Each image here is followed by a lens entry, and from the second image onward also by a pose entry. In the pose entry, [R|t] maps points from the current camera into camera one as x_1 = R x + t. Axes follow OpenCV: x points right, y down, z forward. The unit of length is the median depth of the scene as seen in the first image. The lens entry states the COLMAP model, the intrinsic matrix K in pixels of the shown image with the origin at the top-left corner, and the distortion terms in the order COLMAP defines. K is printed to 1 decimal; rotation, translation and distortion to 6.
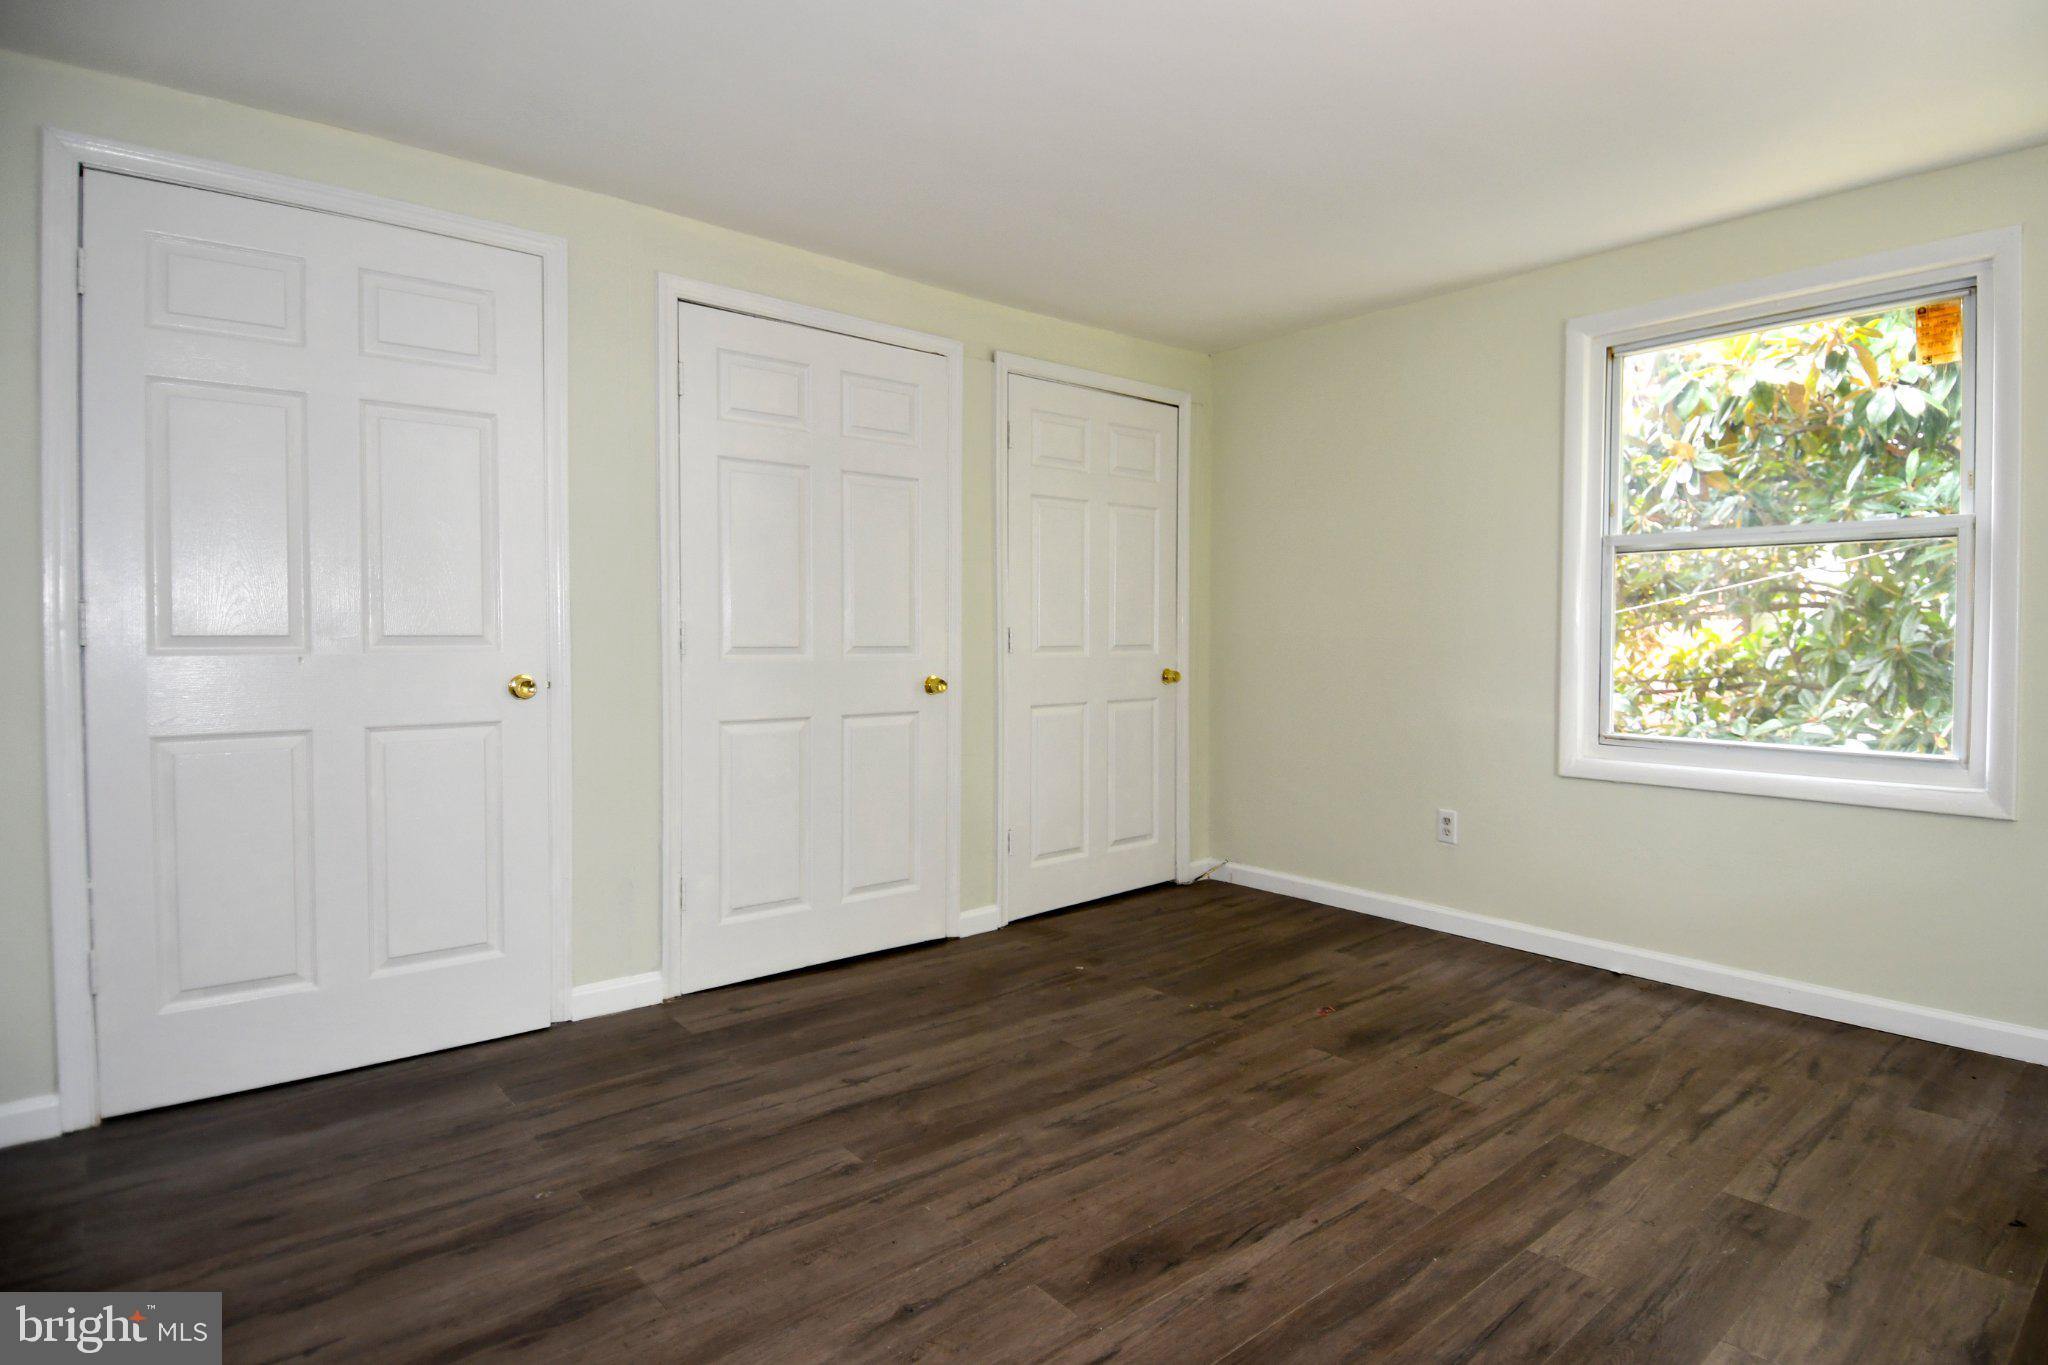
lens RADIAL K [[1056.4, 0, 993.7], [0, 1056.4, 645.2], [0, 0, 1]] dist [0.046325, -0.037170]
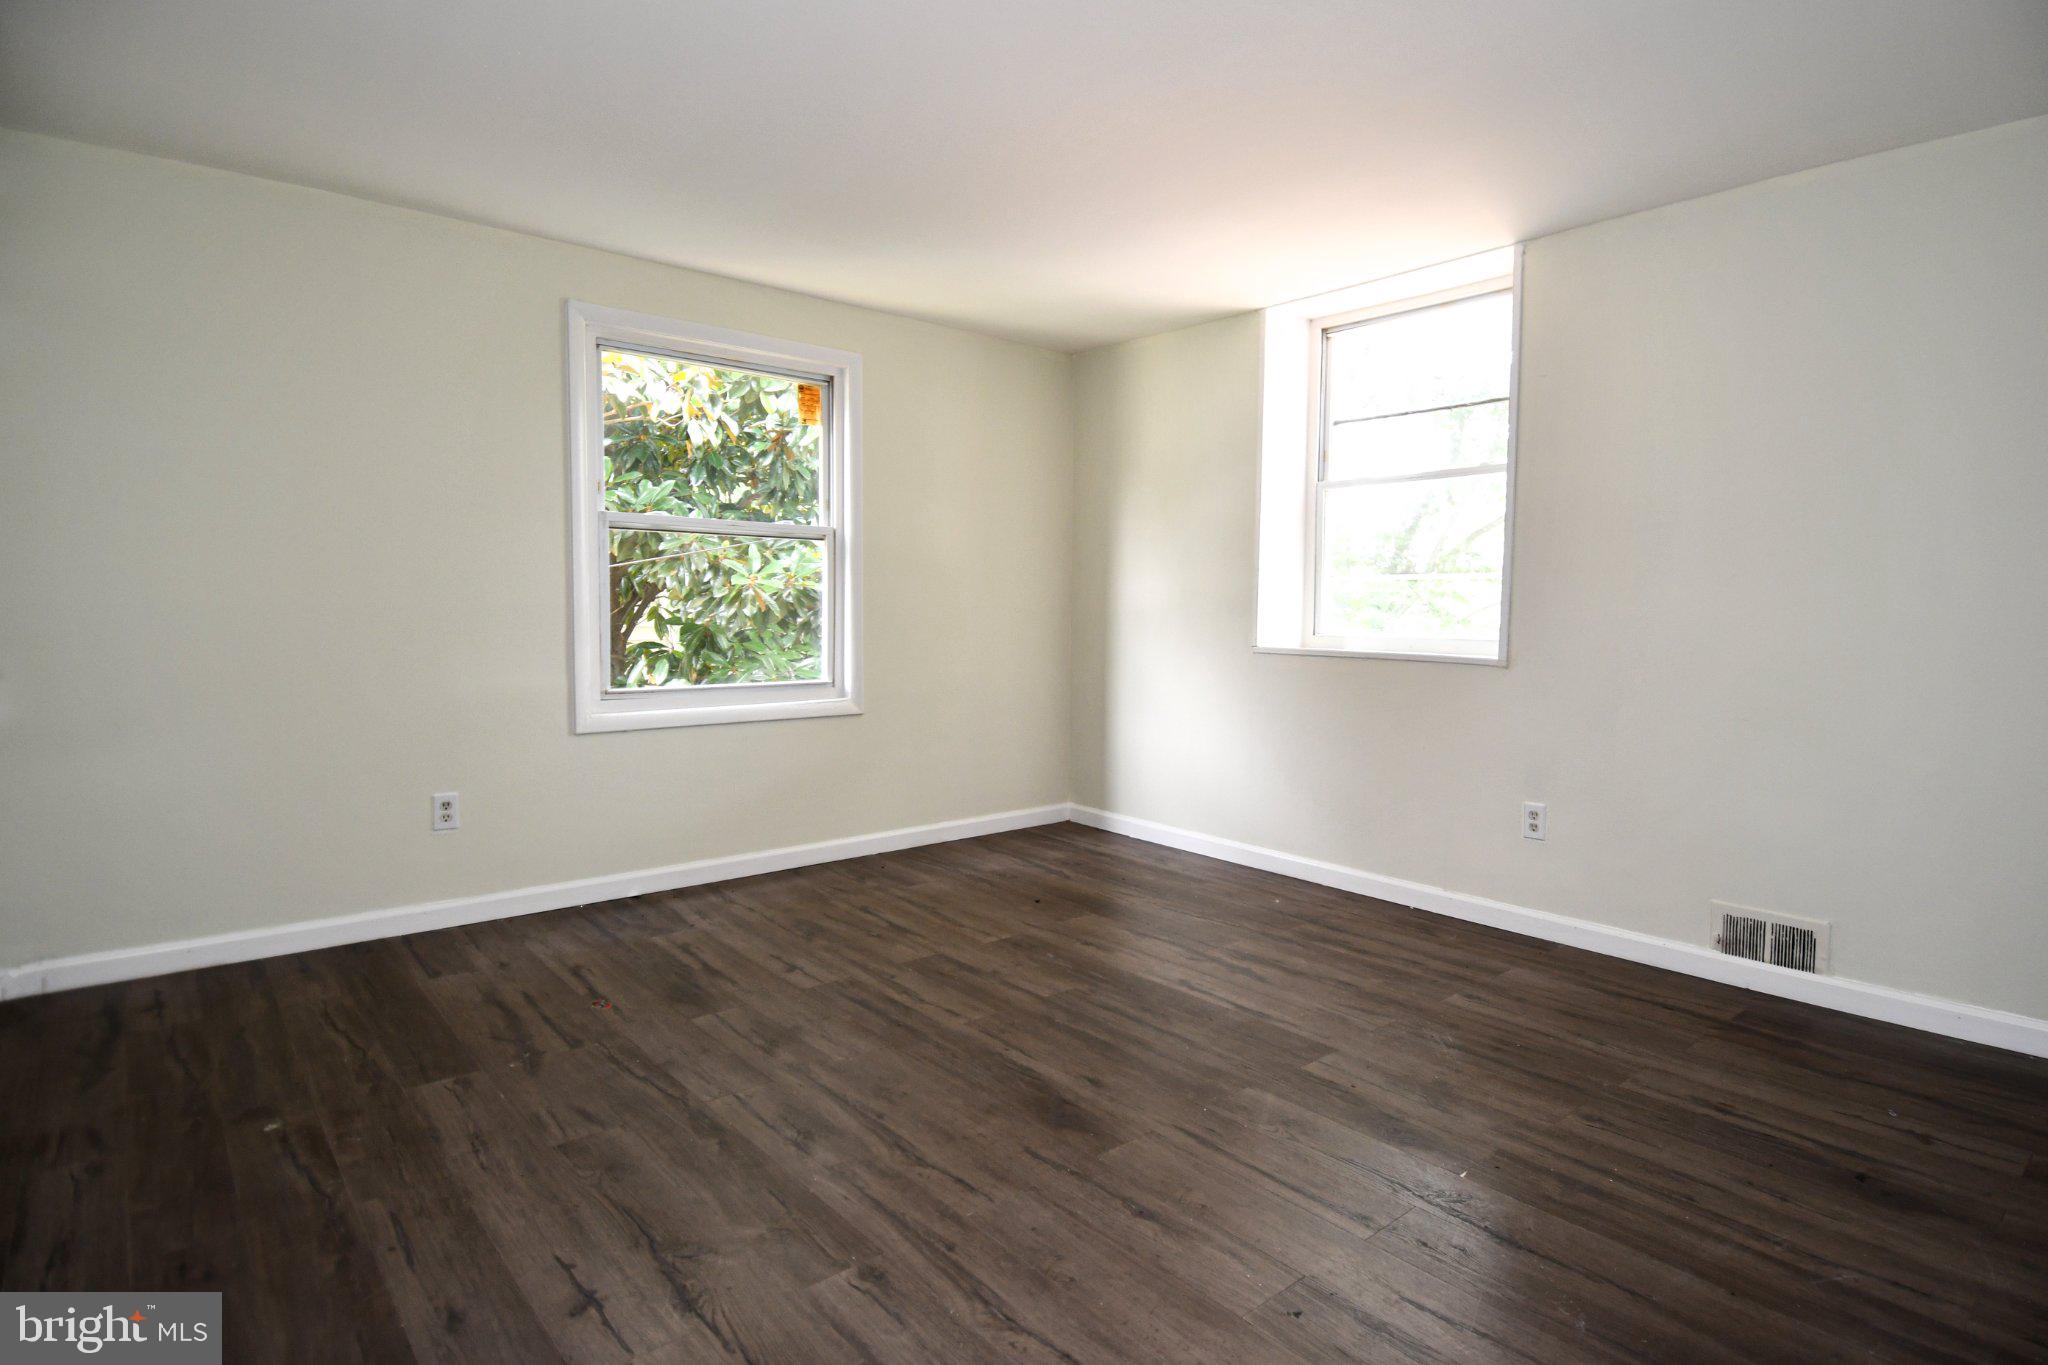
lens RADIAL K [[1096.0, 0, 1109.6], [0, 1096.0, 617.9], [0, 0, 1]] dist [0.049462, -0.046116]
pose [[-0.049393, -0.014726, 0.998671, -0.757083], [0.004776, 0.999876, 0.014980, -0.007640], [-0.998768, 0.005509, -0.049317, 0.676681]]
